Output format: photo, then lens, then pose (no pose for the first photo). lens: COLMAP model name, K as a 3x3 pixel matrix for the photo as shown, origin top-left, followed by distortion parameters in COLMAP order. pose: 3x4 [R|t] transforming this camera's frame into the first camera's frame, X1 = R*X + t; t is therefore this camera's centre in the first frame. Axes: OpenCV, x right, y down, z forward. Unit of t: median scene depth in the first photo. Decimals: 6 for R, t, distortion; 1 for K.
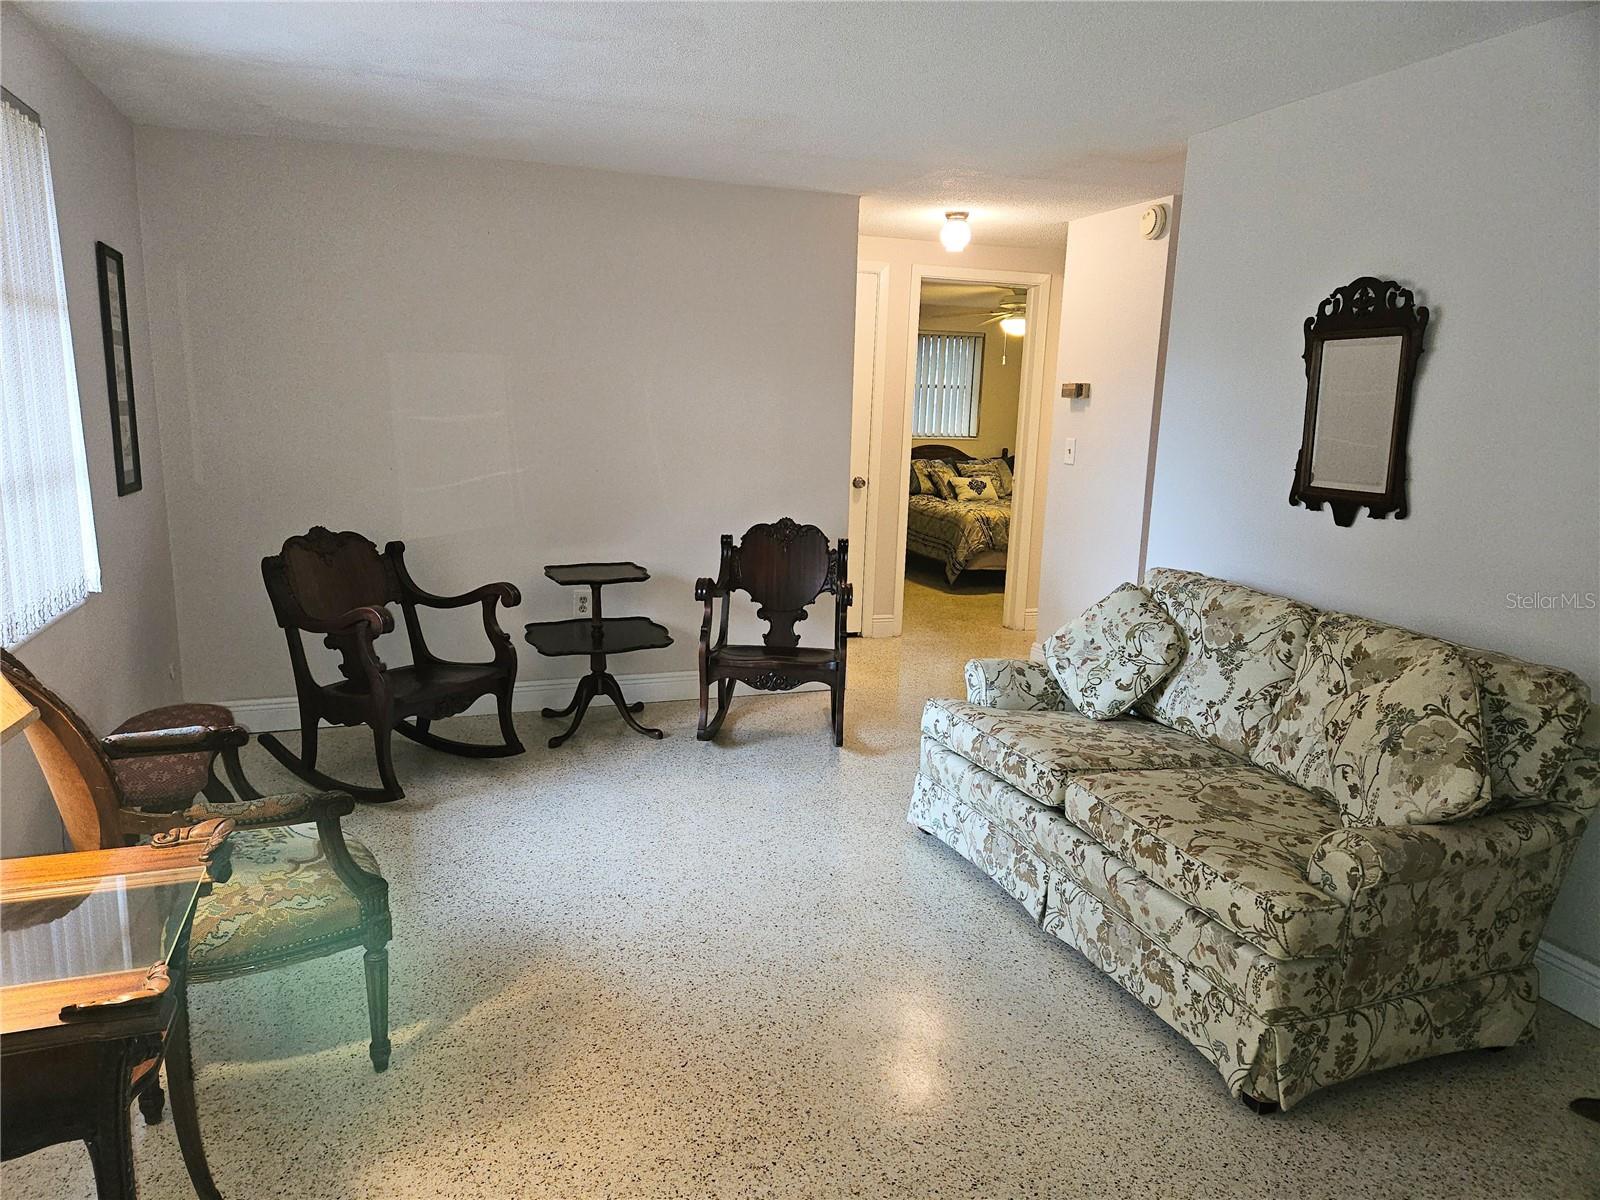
lens RADIAL K [[1059.0, 0, 789.3], [0, 1059.0, 605.4], [0, 0, 1]] dist [0.068593, -0.060177]
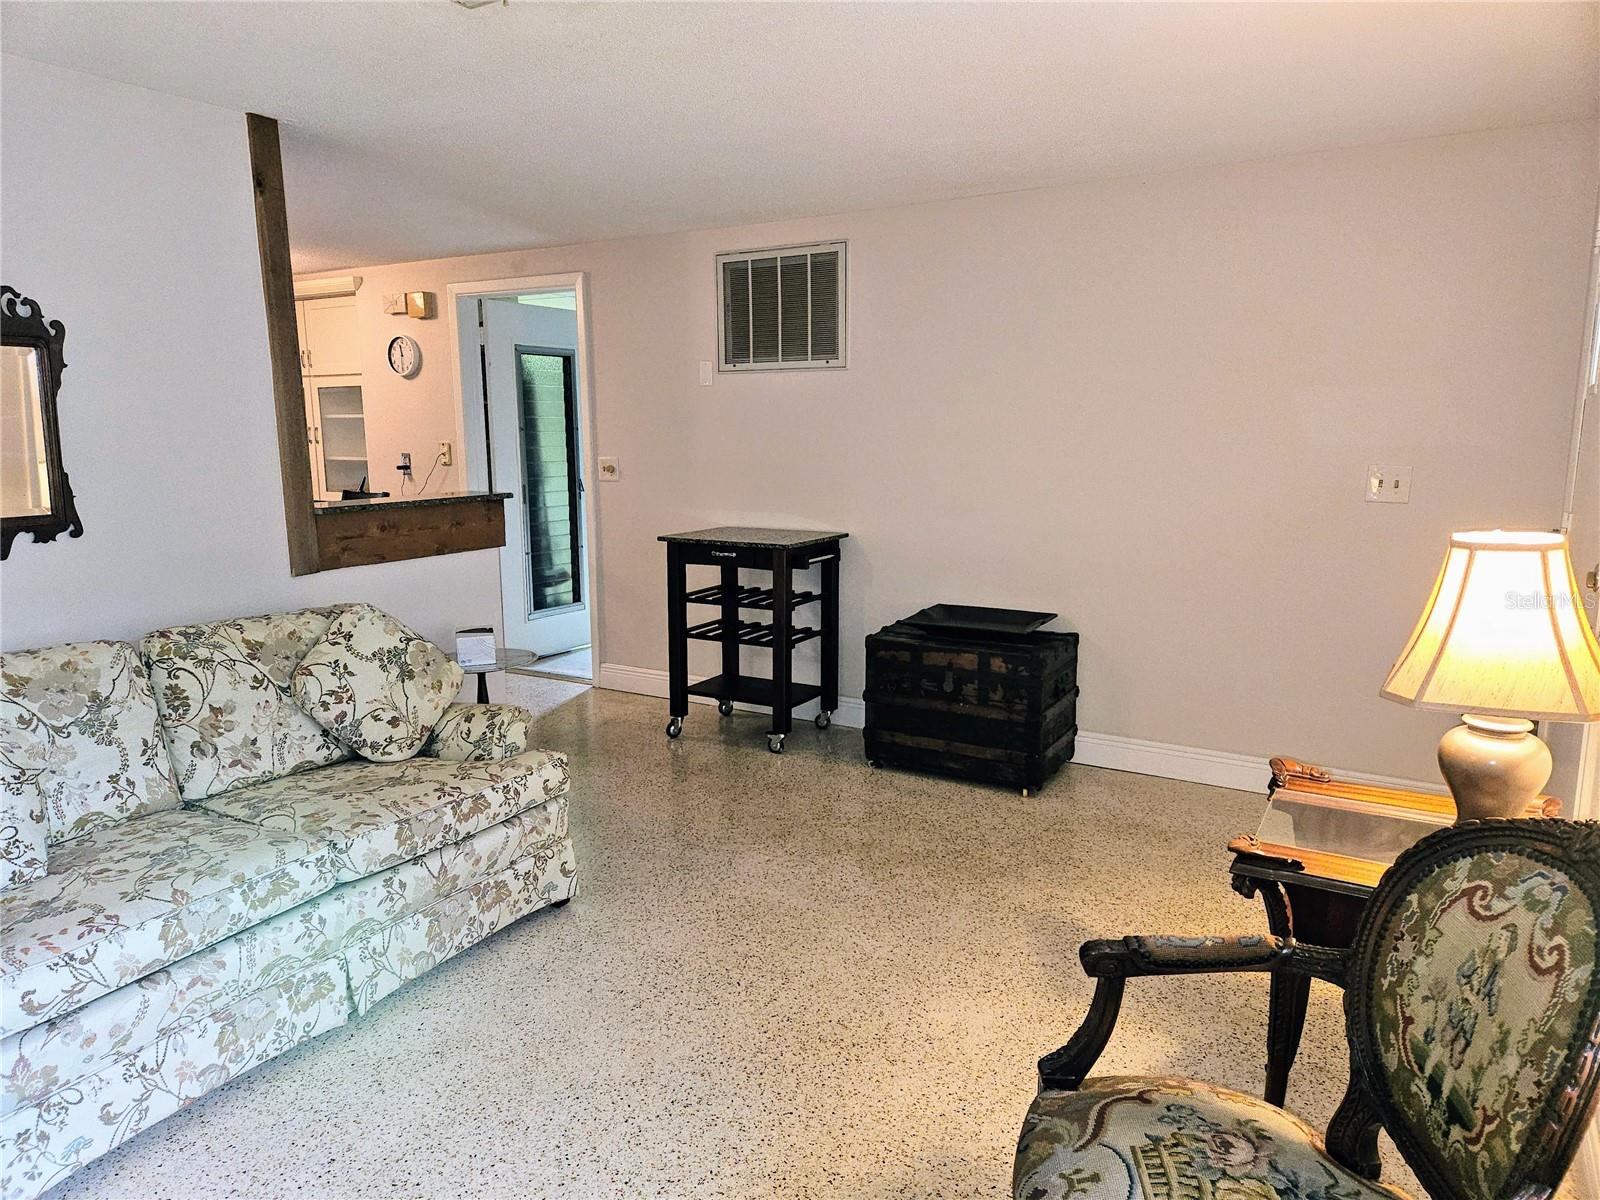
lens RADIAL K [[1059.0, 0, 793.5], [0, 1059.0, 591.9], [0, 0, 1]] dist [0.068593, -0.060177]
pose [[-0.642550, -0.142082, 0.752956, -0.629383], [0.132461, 0.947267, 0.291786, -0.248356], [-0.754708, 0.287224, -0.589846, 1.178156]]
